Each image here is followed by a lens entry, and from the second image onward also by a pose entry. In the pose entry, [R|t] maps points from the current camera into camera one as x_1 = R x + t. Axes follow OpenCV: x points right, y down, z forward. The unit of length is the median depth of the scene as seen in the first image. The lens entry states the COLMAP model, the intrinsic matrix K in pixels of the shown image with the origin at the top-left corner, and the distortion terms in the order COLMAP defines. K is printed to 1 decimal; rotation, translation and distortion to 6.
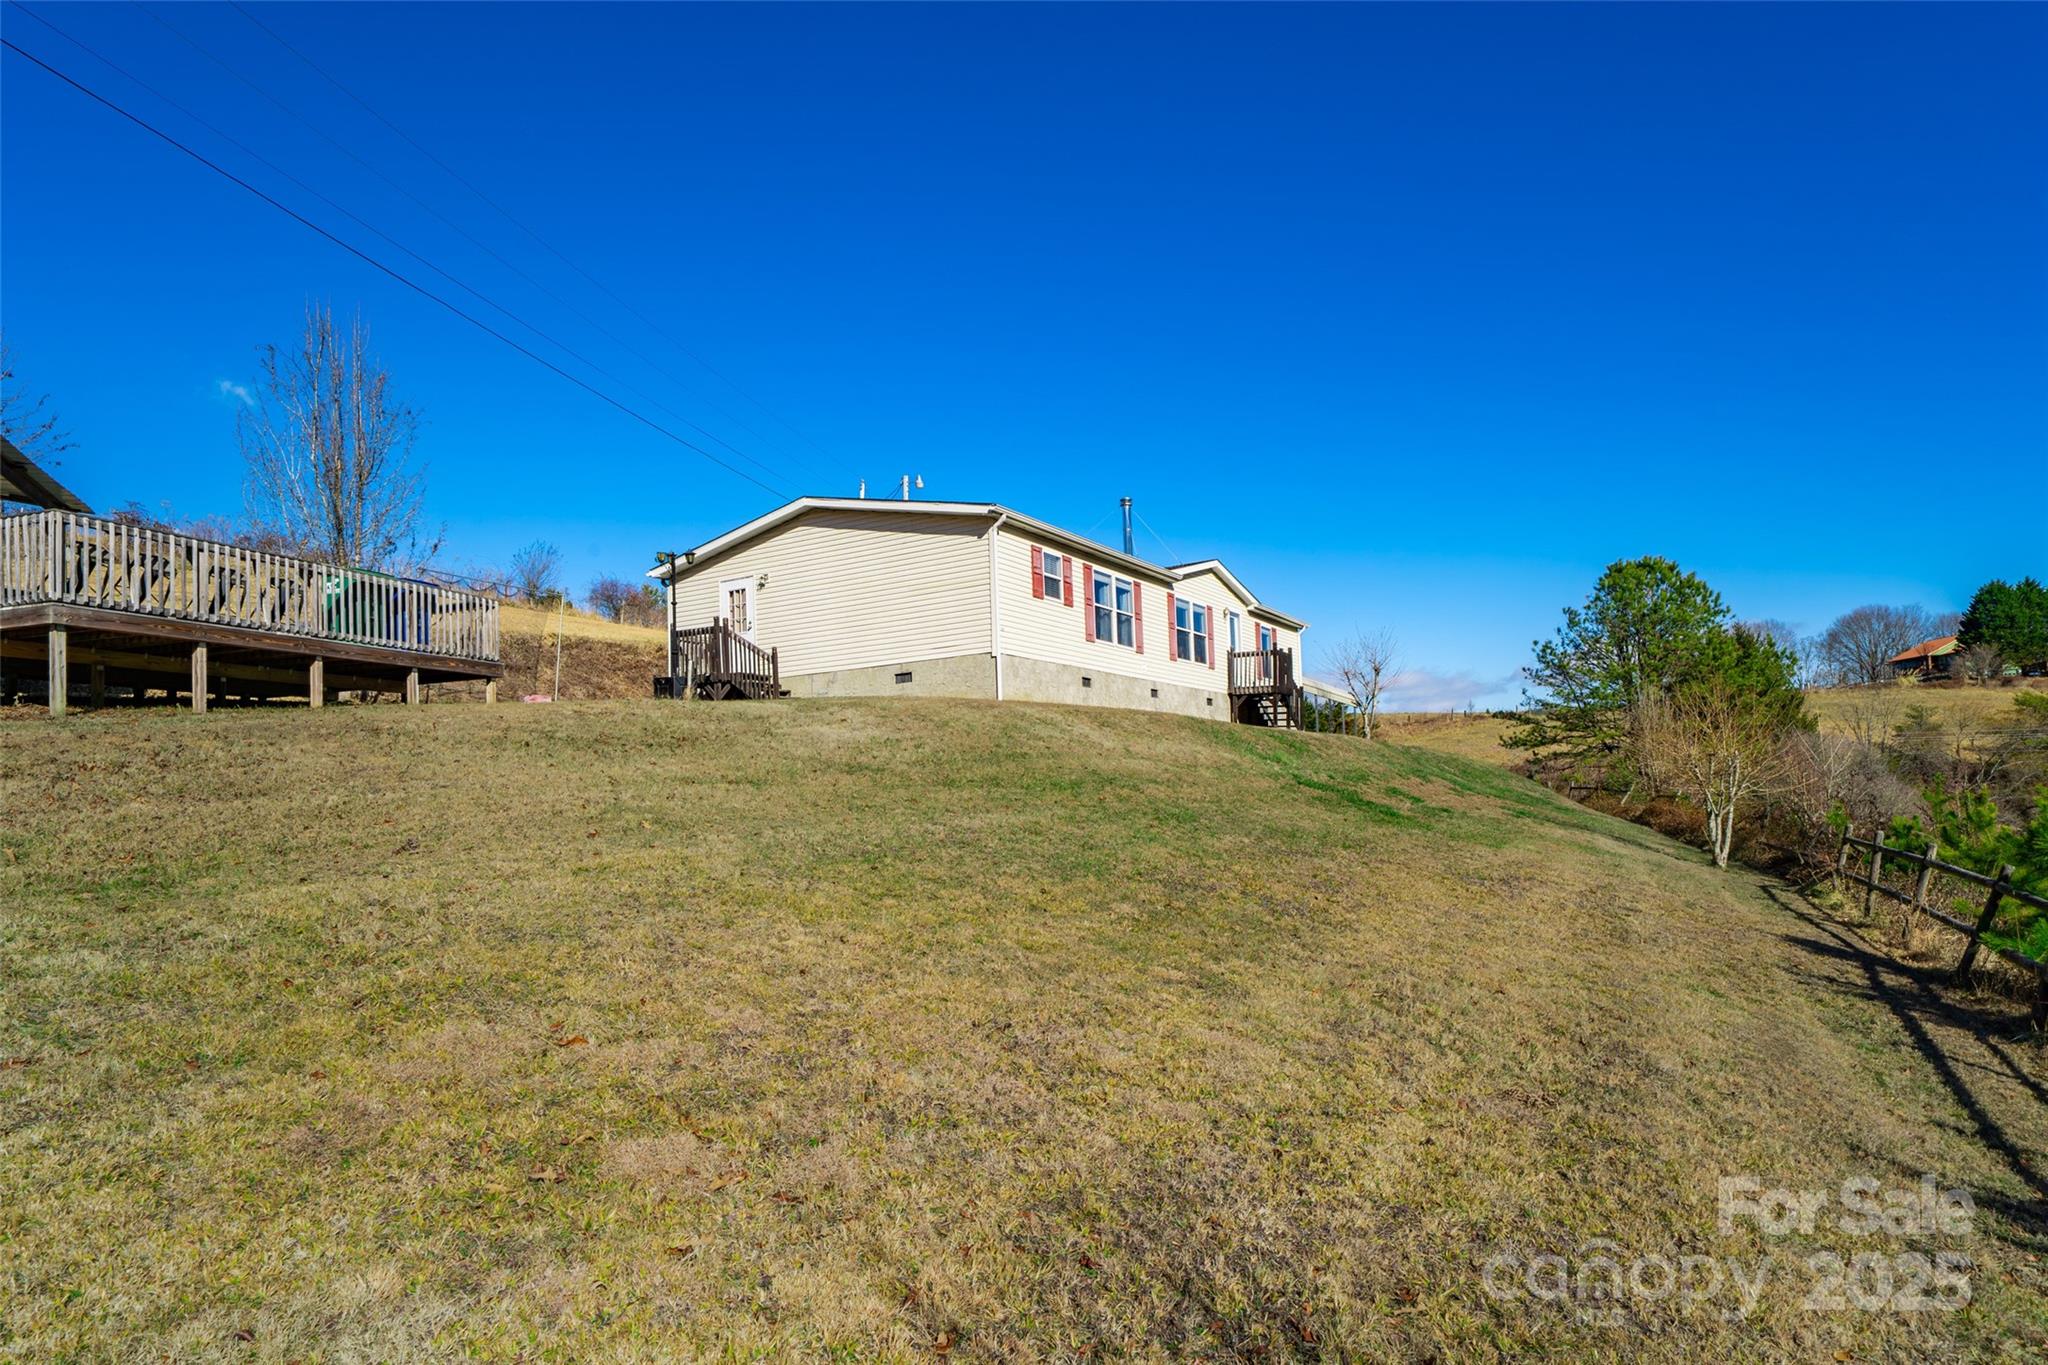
lens RADIAL K [[1132.7, 0, 1024.3], [0, 1132.7, 742.9], [0, 0, 1]] dist [0.006008, 0.004295]
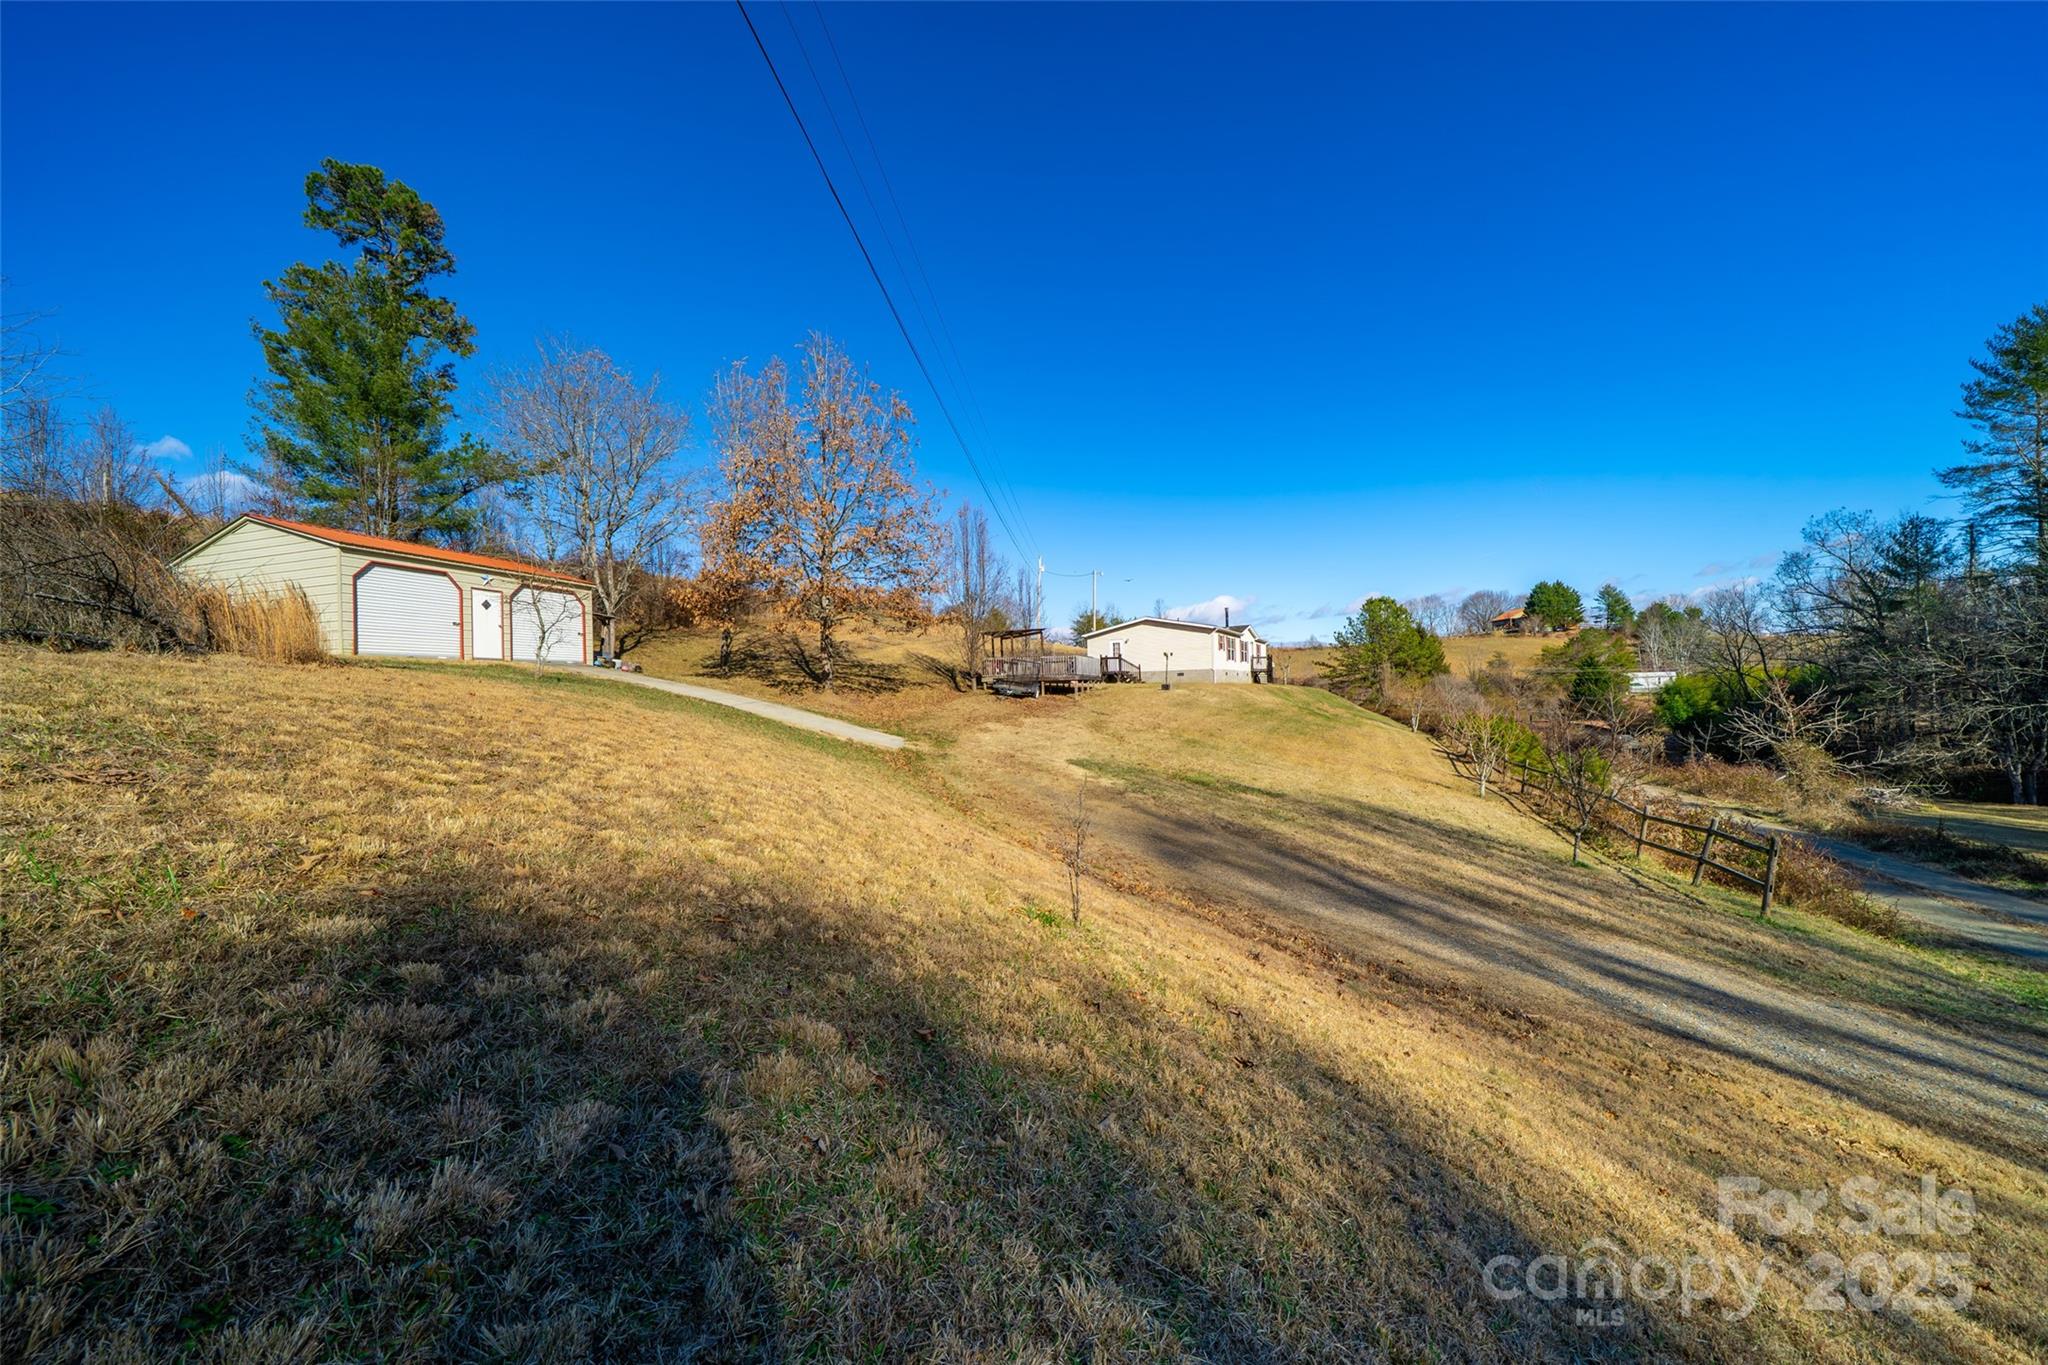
lens RADIAL K [[724.2, 0, 1012.6], [0, 724.2, 684.7], [0, 0, 1]] dist [-0.024293, 0.001043]
pose [[0.998467, 0.006632, 0.054950, -0.276703], [-0.009399, 0.998692, 0.050265, -0.050480], [-0.054545, -0.050704, 0.997223, -0.417690]]
